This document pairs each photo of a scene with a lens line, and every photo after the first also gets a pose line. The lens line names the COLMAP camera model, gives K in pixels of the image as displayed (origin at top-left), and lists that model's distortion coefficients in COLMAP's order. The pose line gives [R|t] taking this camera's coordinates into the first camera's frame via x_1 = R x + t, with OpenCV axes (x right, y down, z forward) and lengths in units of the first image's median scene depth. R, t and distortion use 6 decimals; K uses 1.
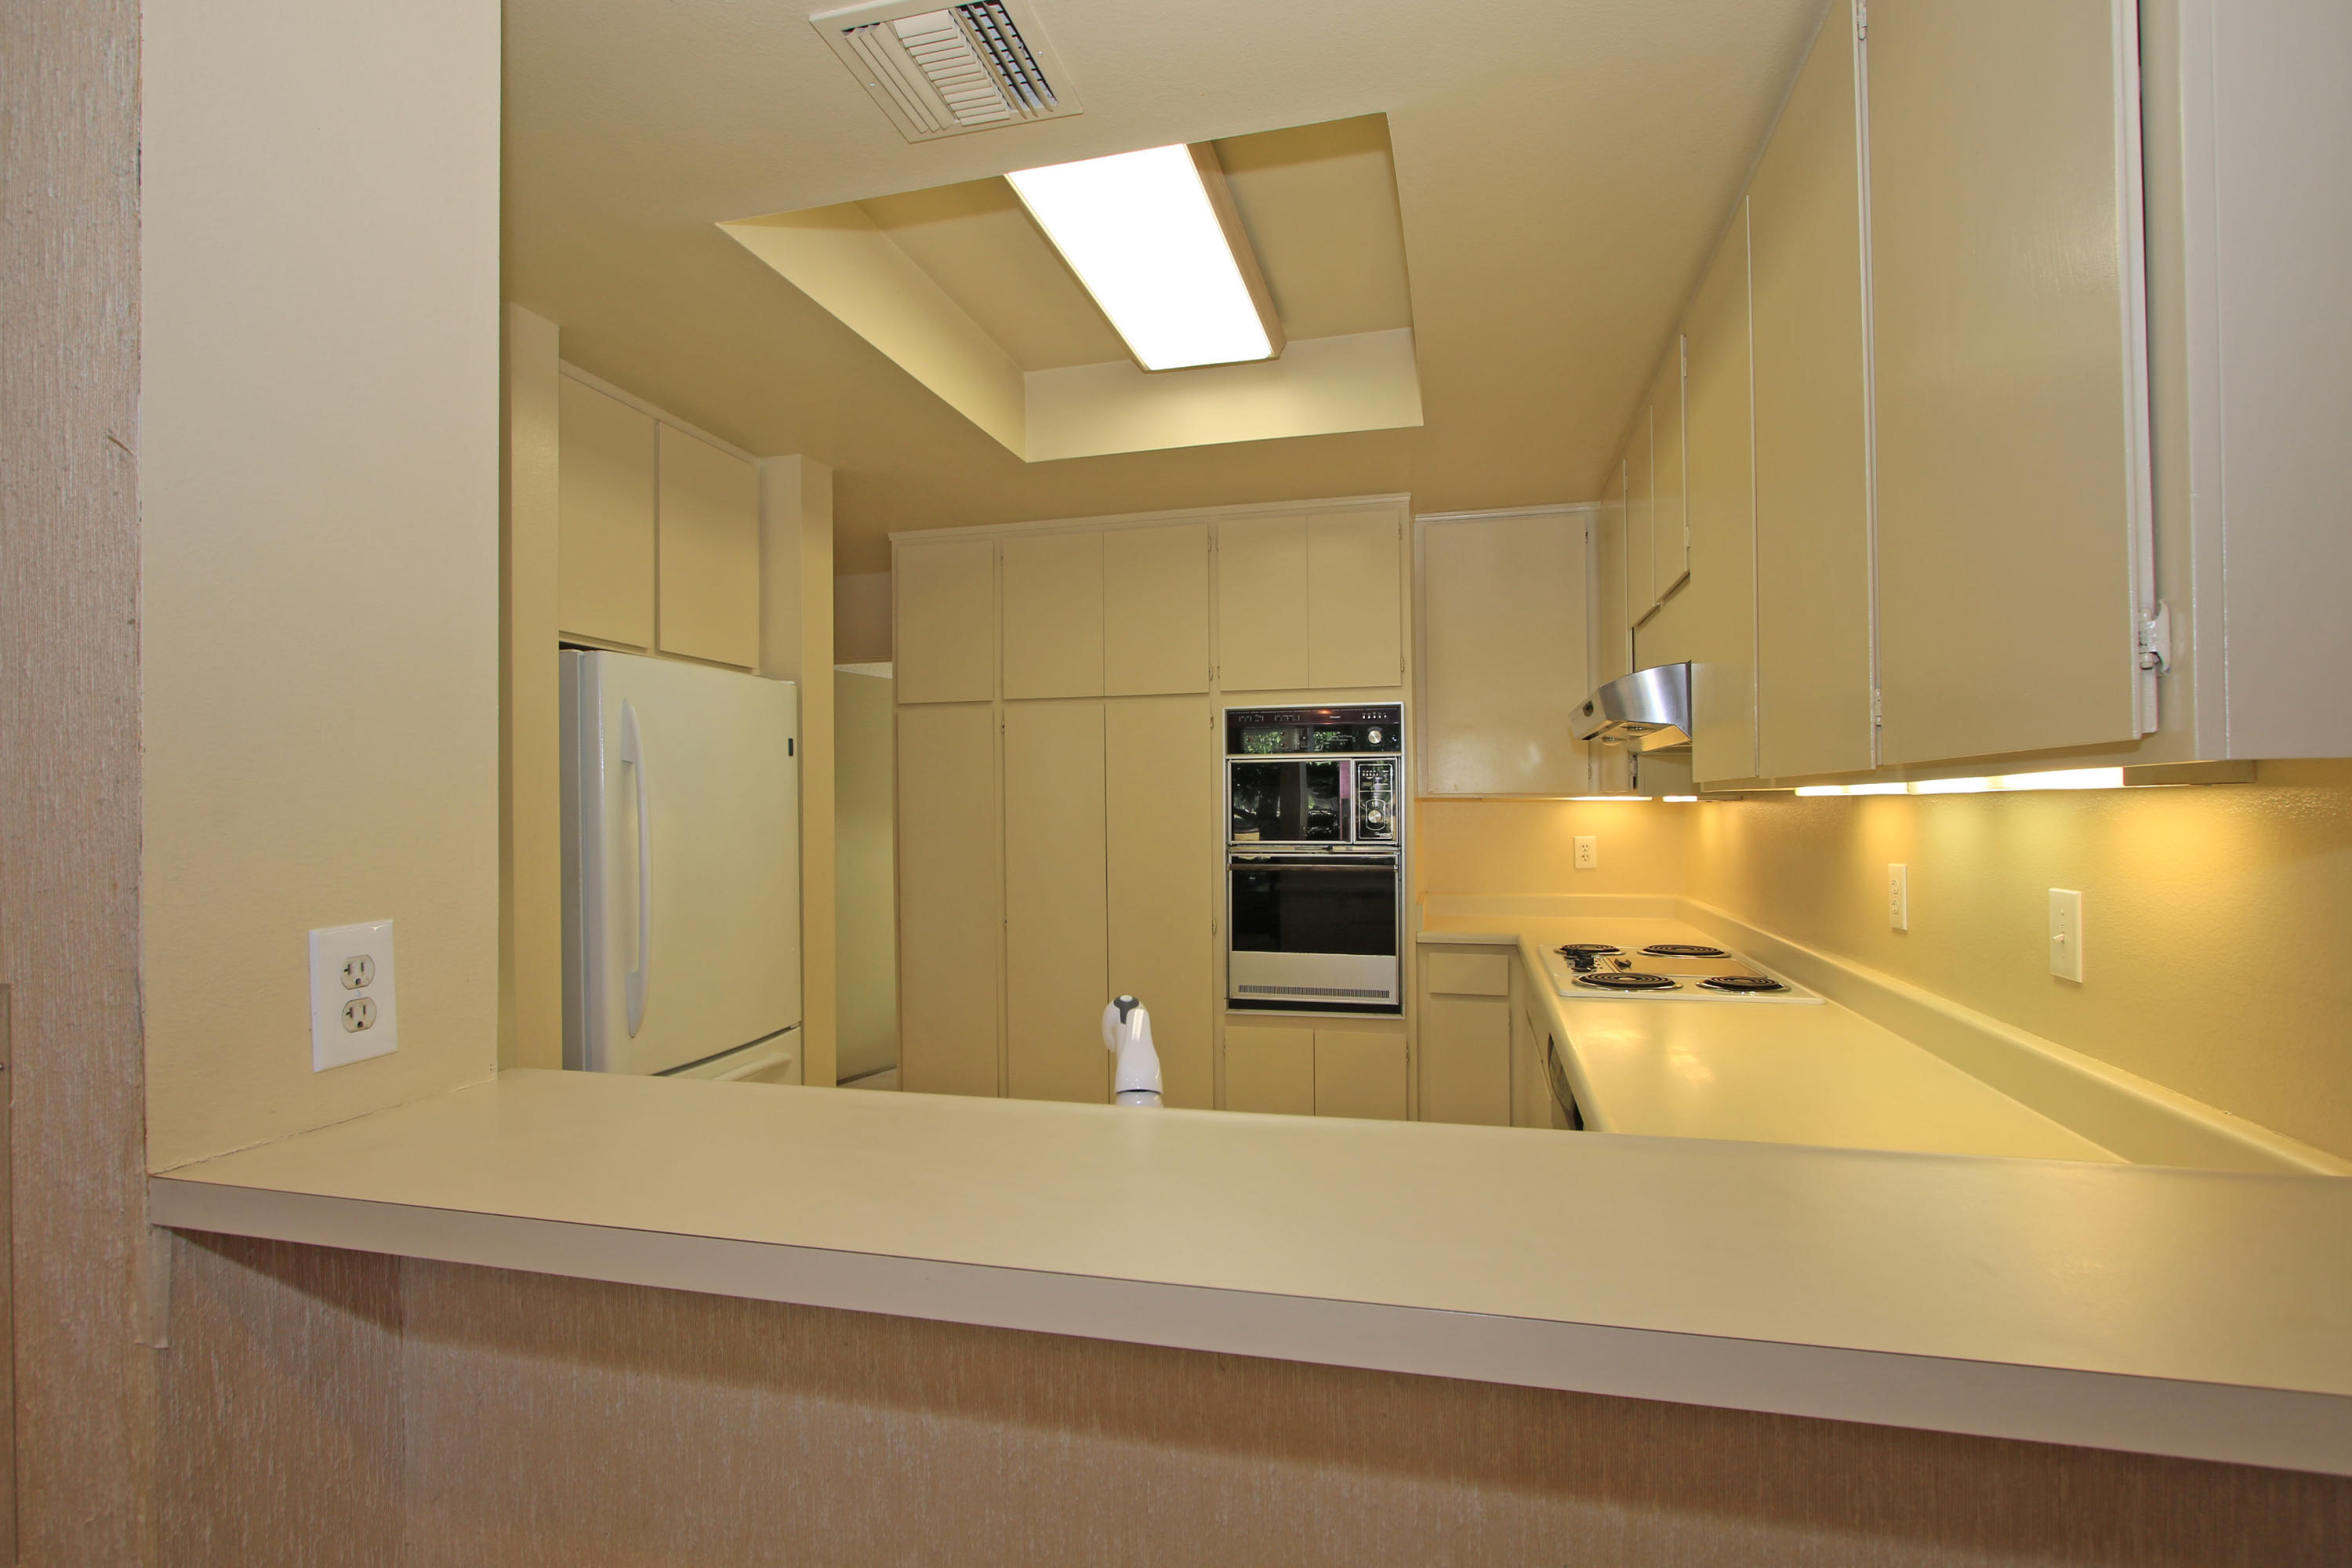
lens RADIAL K [[1139.0, 0, 1196.7], [0, 1139.0, 783.7], [0, 0, 1]] dist [-0.013167, 0.000956]
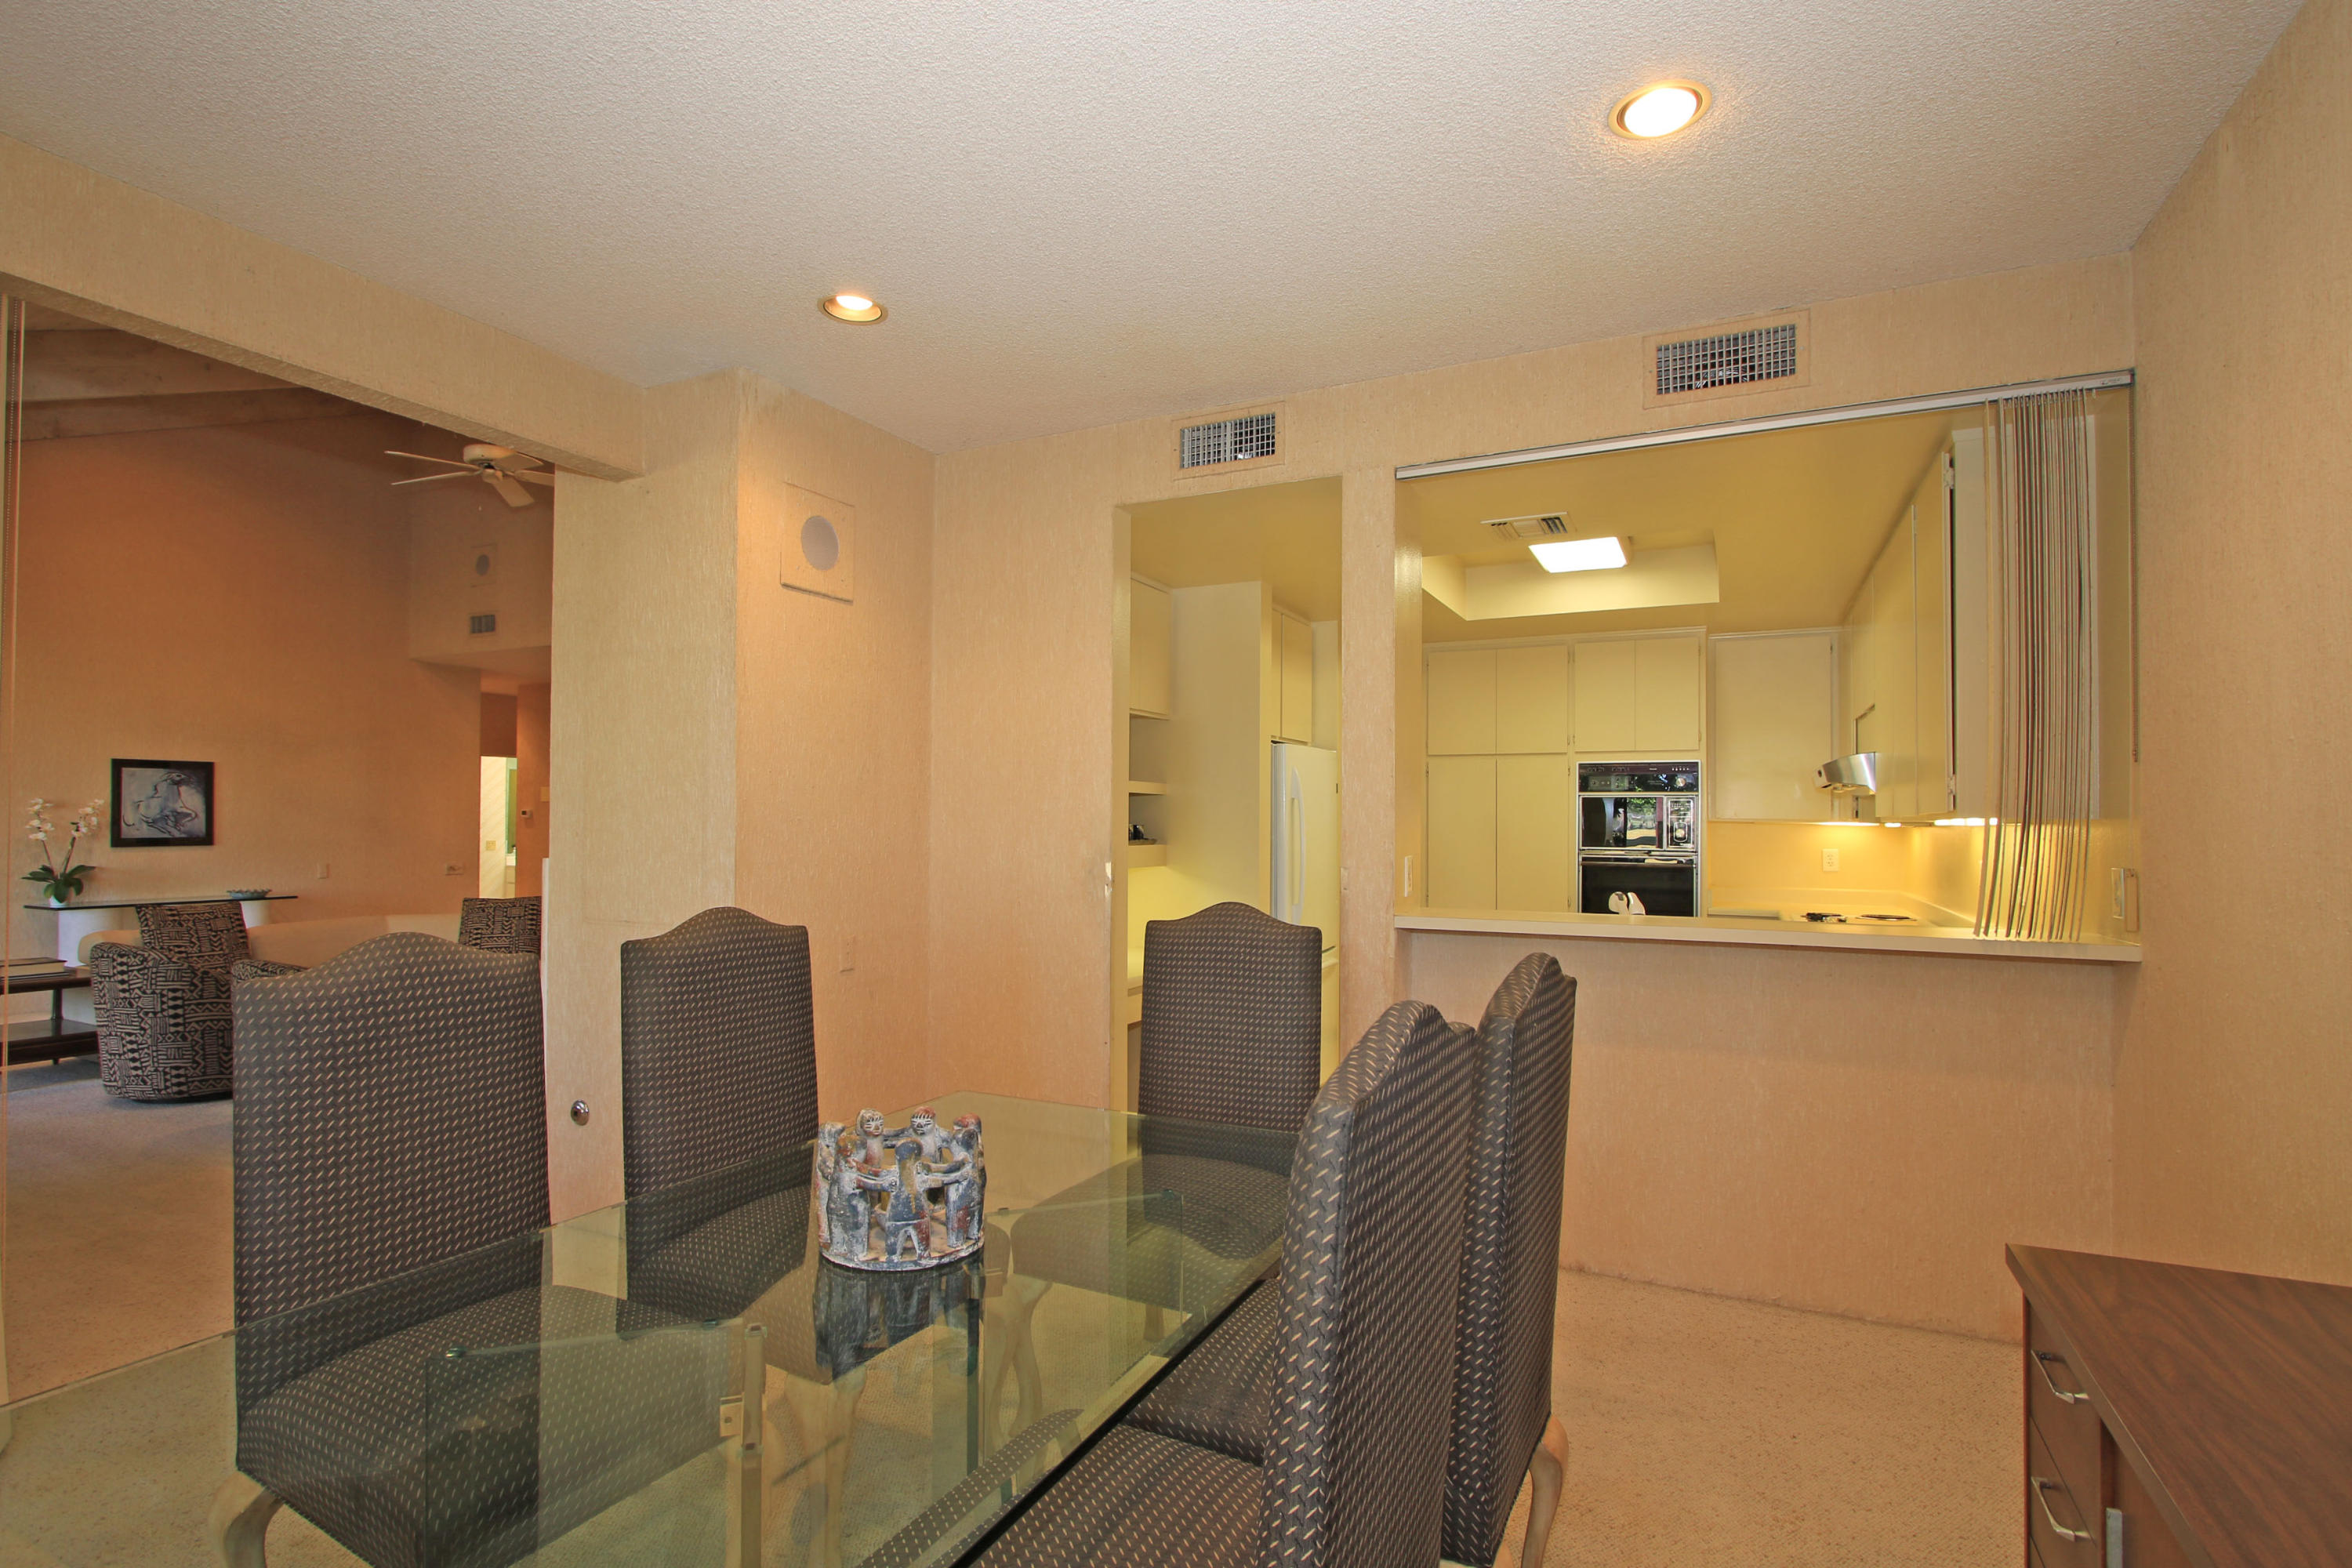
lens RADIAL K [[1139.0, 0, 1171.3], [0, 1139.0, 799.6], [0, 0, 1]] dist [-0.013167, 0.000956]
pose [[0.975365, 0.012195, -0.220260, -0.180594], [-0.012351, 0.999923, 0.000669, -0.009373], [0.220251, 0.002068, 0.975441, -0.667680]]
